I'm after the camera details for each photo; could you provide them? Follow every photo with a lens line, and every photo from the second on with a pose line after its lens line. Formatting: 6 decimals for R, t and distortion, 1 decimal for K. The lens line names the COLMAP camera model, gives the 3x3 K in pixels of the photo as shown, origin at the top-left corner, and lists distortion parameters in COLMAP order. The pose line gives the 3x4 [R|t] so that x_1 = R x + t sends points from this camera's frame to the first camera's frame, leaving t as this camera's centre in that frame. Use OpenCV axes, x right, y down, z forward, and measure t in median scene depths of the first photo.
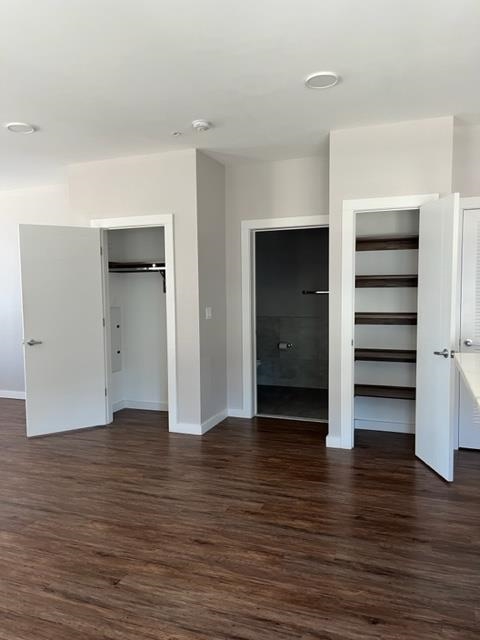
lens RADIAL K [[477.2, 0, 240.0], [0, 477.2, 320.0], [0, 0, 1]] dist [0.076332, -0.123989]
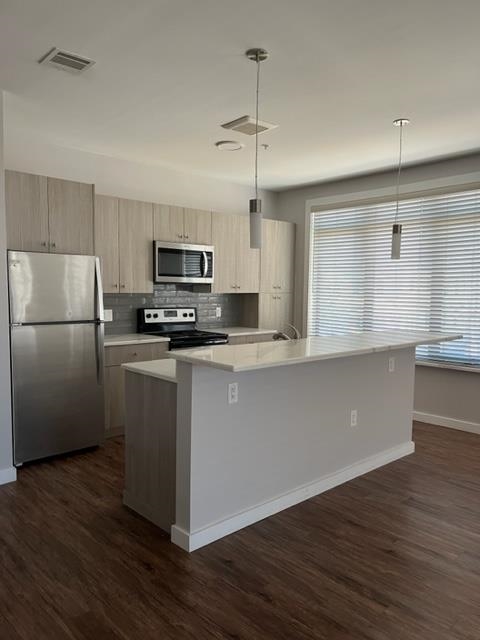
lens RADIAL K [[477.2, 0, 240.0], [0, 477.2, 320.0], [0, 0, 1]] dist [0.076332, -0.123989]
pose [[-0.894169, -0.032693, 0.446535, 0.051045], [0.017783, 0.993950, 0.108383, -0.085448], [-0.447377, 0.104853, -0.888178, 1.421606]]
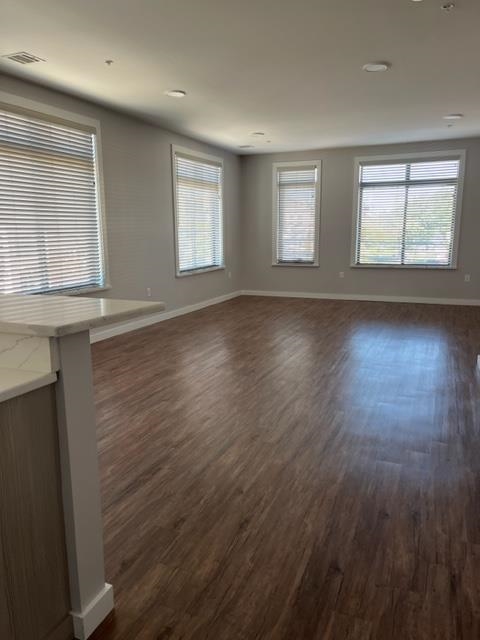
lens RADIAL K [[477.2, 0, 240.0], [0, 477.2, 320.0], [0, 0, 1]] dist [0.076332, -0.123989]
pose [[-0.034705, 0.192628, -0.980658, 0.932875], [-0.049277, 0.979726, 0.194189, -0.043270], [0.998182, 0.055063, -0.024510, 0.925594]]
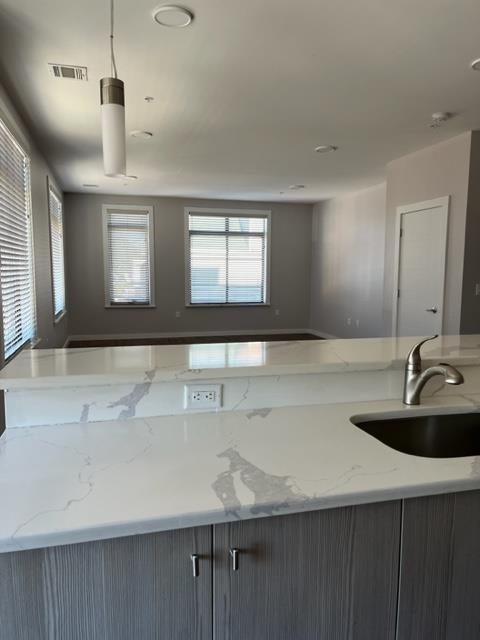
lens RADIAL K [[477.2, 0, 240.0], [0, 477.2, 320.0], [0, 0, 1]] dist [0.076332, -0.123989]
pose [[0.588440, 0.094564, -0.802992, 0.716063], [-0.054848, 0.995518, 0.077043, 0.000643], [0.806679, -0.001293, 0.590989, -0.037682]]
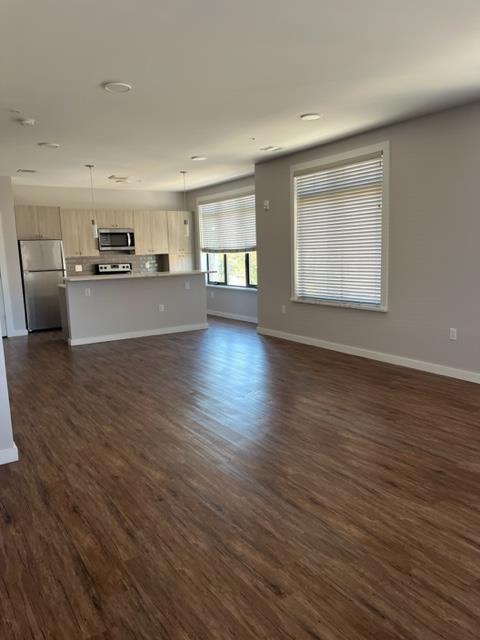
lens RADIAL K [[477.2, 0, 240.0], [0, 477.2, 320.0], [0, 0, 1]] dist [0.076332, -0.123989]
pose [[-0.801913, -0.055912, 0.594818, -1.553024], [0.068212, 0.980532, 0.184130, -0.112901], [-0.593534, 0.188230, -0.782488, 2.102029]]
